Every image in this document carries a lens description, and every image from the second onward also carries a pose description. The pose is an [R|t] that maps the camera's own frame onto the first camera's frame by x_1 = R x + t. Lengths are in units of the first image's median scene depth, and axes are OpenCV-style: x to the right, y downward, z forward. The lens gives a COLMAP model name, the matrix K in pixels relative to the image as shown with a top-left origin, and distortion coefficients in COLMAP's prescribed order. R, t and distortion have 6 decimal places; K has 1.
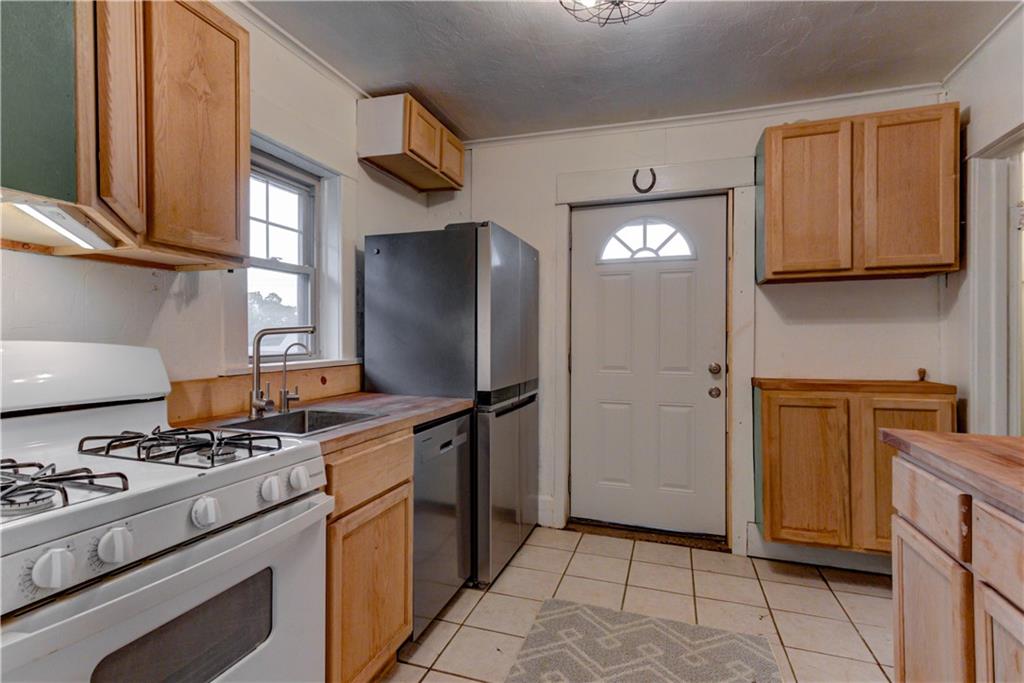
lens RADIAL K [[509.4, 0, 502.8], [0, 509.4, 342.7], [0, 0, 1]] dist [0.011272, 0.005645]
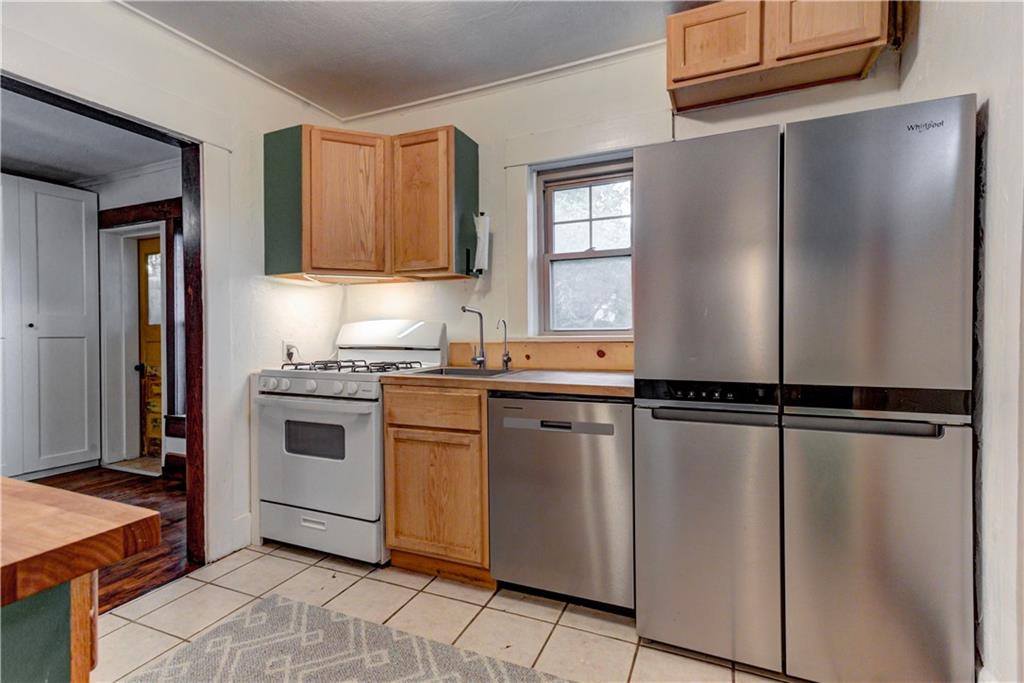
lens RADIAL K [[509.4, 0, 485.8], [0, 509.4, 334.3], [0, 0, 1]] dist [0.011272, 0.005645]
pose [[-0.108110, 0.009960, -0.994089, 0.761717], [0.000430, 0.999950, 0.009972, 0.021947], [0.994139, 0.000651, -0.108109, 0.889448]]
